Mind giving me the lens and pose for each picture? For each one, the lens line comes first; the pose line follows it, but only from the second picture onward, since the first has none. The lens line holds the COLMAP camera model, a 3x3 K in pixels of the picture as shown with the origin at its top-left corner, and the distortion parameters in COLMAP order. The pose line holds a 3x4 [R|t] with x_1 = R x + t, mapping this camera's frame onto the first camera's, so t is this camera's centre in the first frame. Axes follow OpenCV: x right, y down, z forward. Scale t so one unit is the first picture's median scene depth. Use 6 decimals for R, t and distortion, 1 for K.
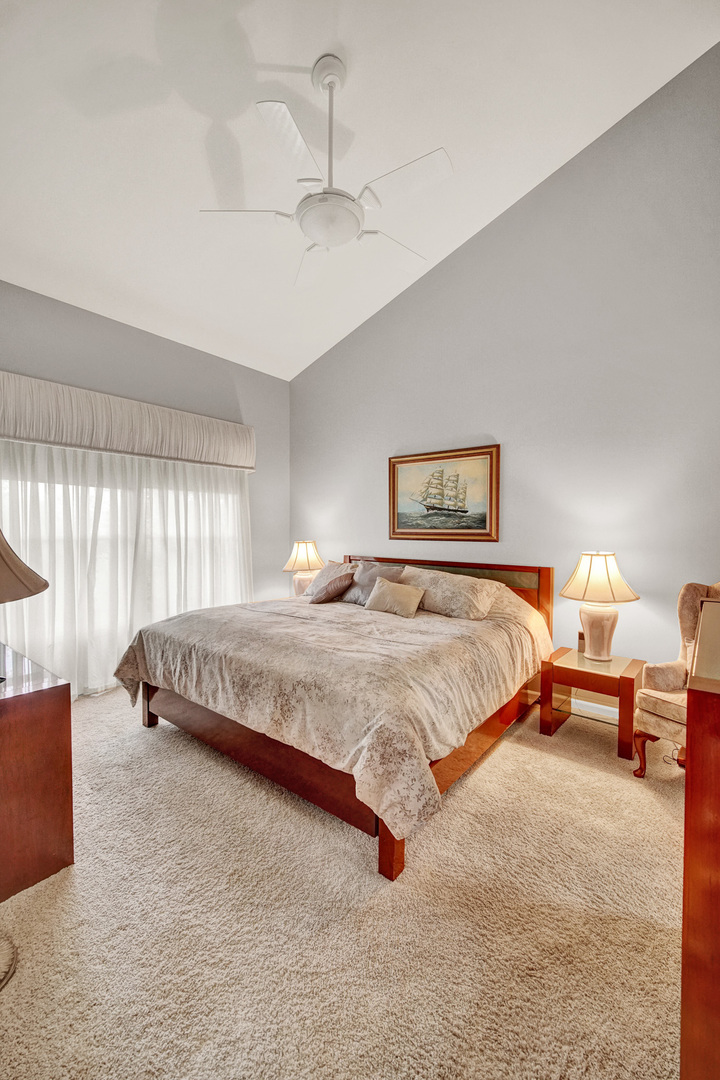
lens RADIAL K [[436.9, 0, 365.1], [0, 436.9, 541.4], [0, 0, 1]] dist [-0.003049, -0.000257]
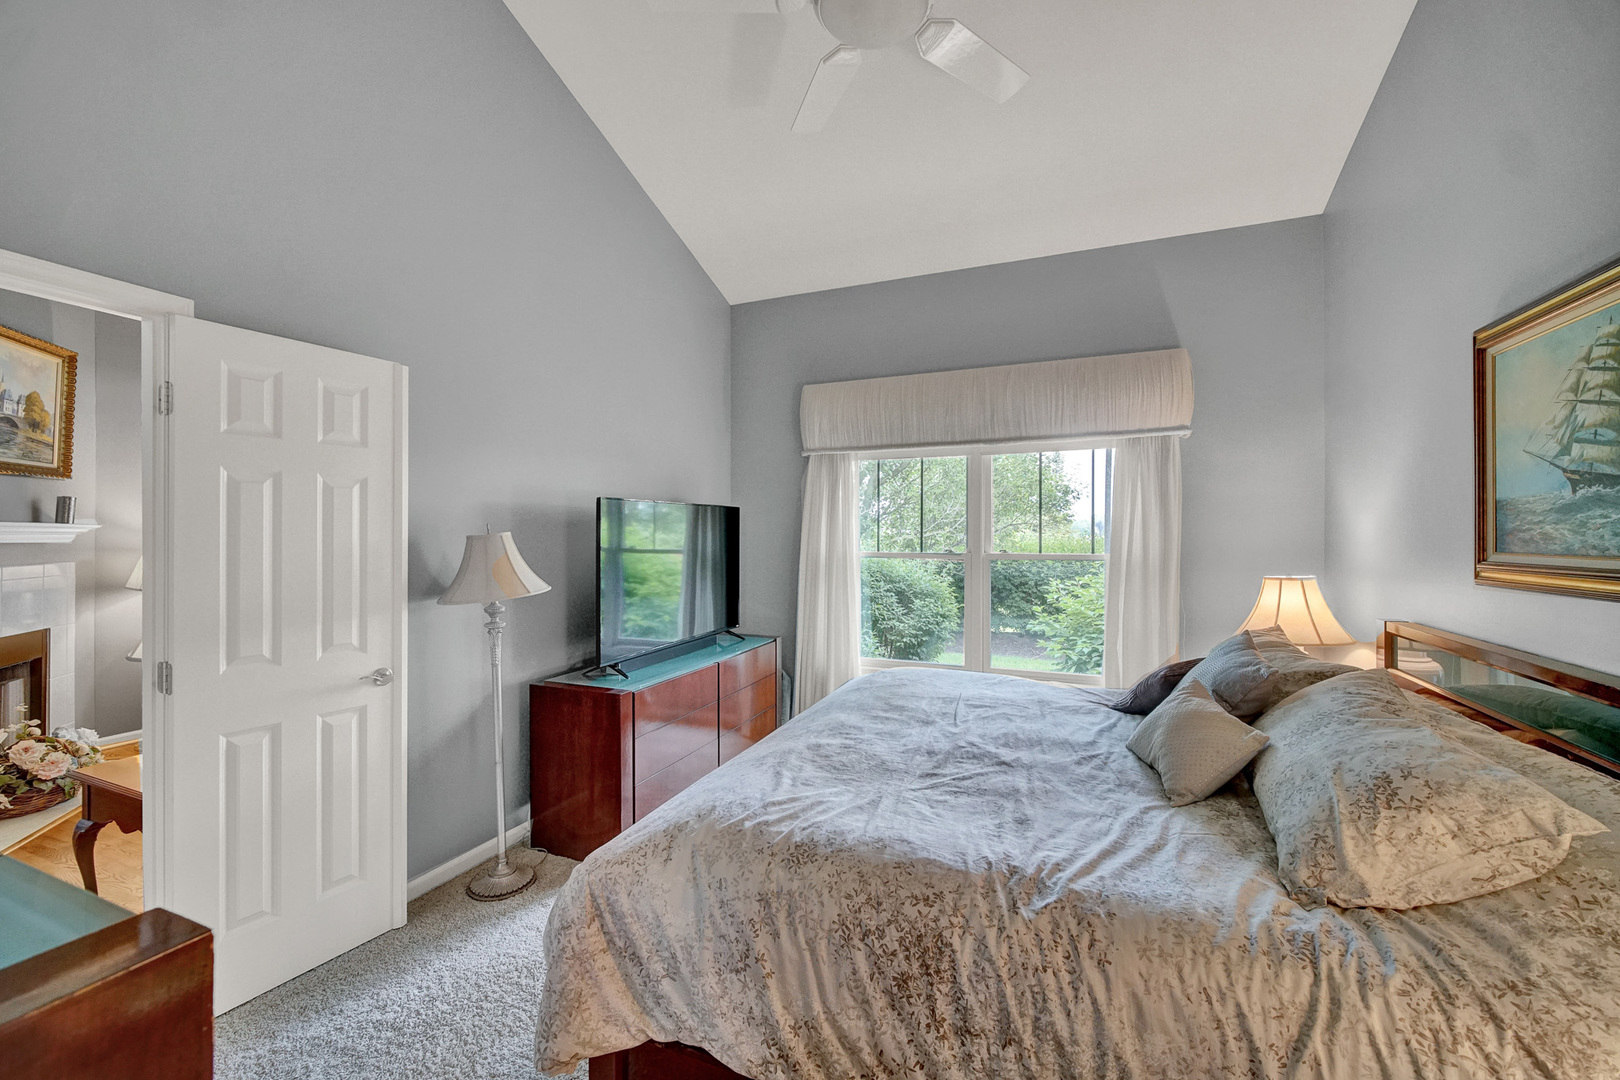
lens RADIAL K [[655.3, 0, 813.8], [0, 655.3, 535.0], [0, 0, 1]] dist [-0.003049, -0.000257]
pose [[0.276758, -0.005536, -0.960924, 0.407009], [-0.028733, 0.999489, -0.014033, -0.021402], [0.960510, 0.031494, 0.276457, 0.424135]]
